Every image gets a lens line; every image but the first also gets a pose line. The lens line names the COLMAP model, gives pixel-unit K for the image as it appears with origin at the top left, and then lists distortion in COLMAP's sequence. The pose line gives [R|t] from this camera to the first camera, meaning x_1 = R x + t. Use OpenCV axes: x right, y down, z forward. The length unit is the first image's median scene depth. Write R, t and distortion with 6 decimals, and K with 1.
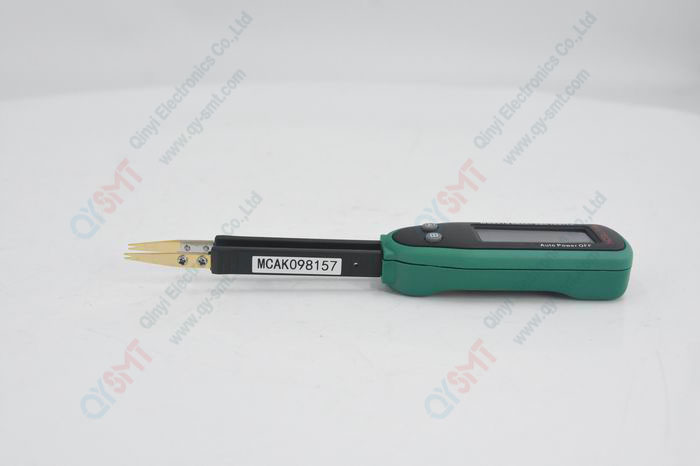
lens RADIAL K [[929.7, 0, 349.7], [0, 929.7, 232.2], [0, 0, 1]] dist [0.062277, 0.000000]
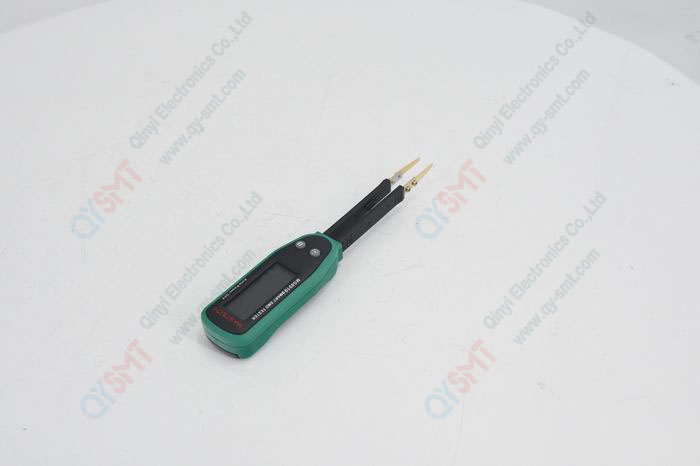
lens RADIAL K [[929.7, 0, 352.7], [0, 929.7, 233.0], [0, 0, 1]] dist [0.062277, 0.000000]
pose [[0.998833, -0.000252, 0.048288, -0.413682], [0.000194, 0.999999, 0.001197, -0.000381], [-0.048288, -0.001186, 0.998833, 0.009834]]
